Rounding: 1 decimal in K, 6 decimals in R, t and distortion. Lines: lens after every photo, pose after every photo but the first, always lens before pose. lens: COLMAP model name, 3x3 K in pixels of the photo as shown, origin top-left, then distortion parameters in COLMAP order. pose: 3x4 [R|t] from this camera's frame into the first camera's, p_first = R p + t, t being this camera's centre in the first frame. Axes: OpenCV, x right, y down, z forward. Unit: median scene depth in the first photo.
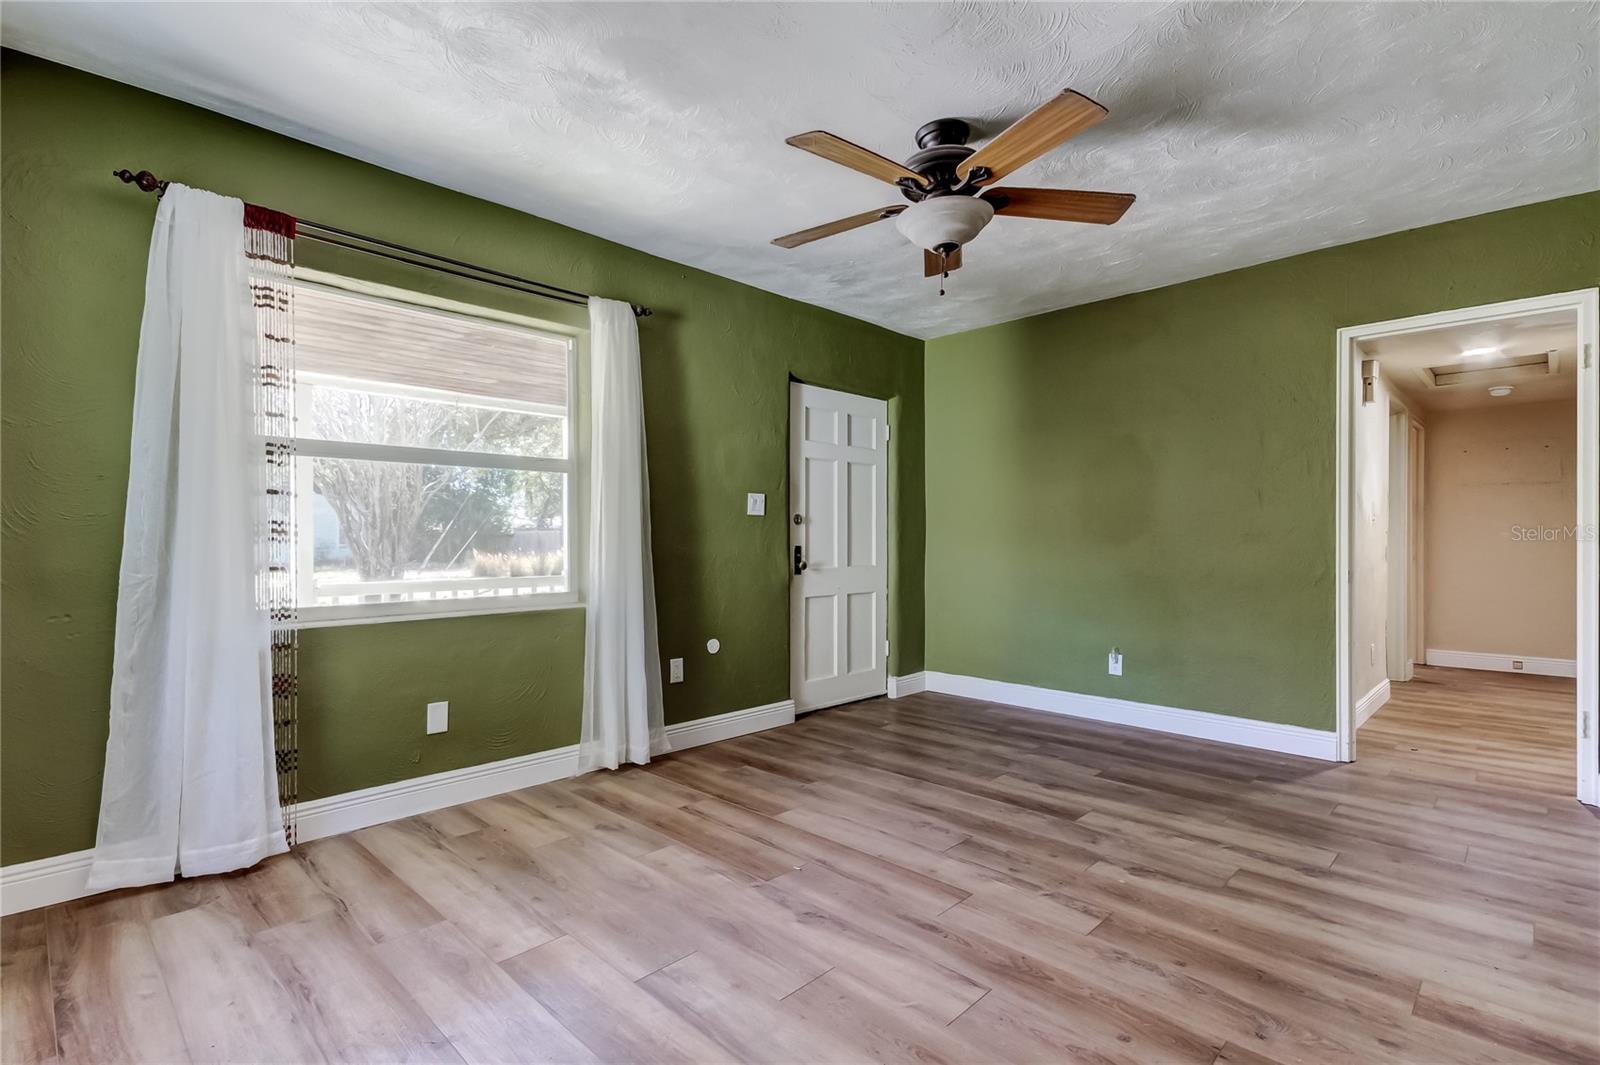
lens RADIAL K [[735.3, 0, 811.4], [0, 735.3, 544.8], [0, 0, 1]] dist [0.016807, -0.002889]
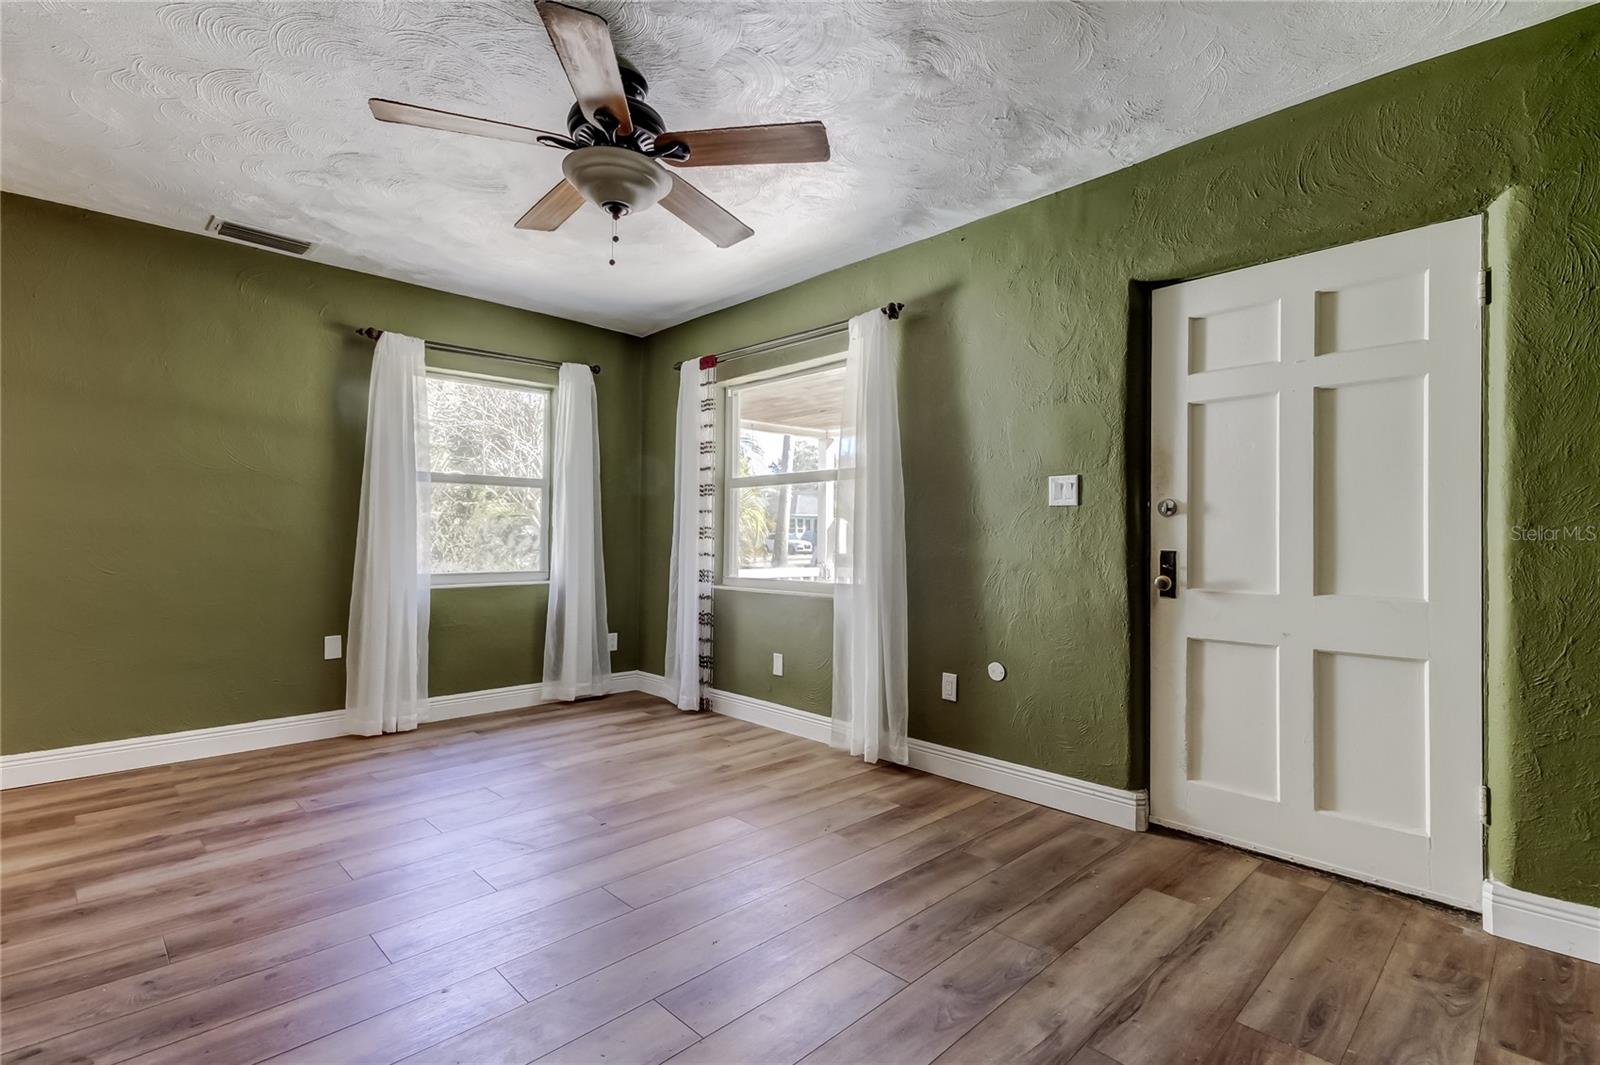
lens RADIAL K [[735.3, 0, 785.8], [0, 735.3, 534.2], [0, 0, 1]] dist [0.016807, -0.002889]
pose [[-0.020710, -0.003709, -0.999779, 0.747296], [-0.011056, 0.999933, -0.003480, -0.008560], [0.999724, 0.010981, -0.020749, 0.861648]]
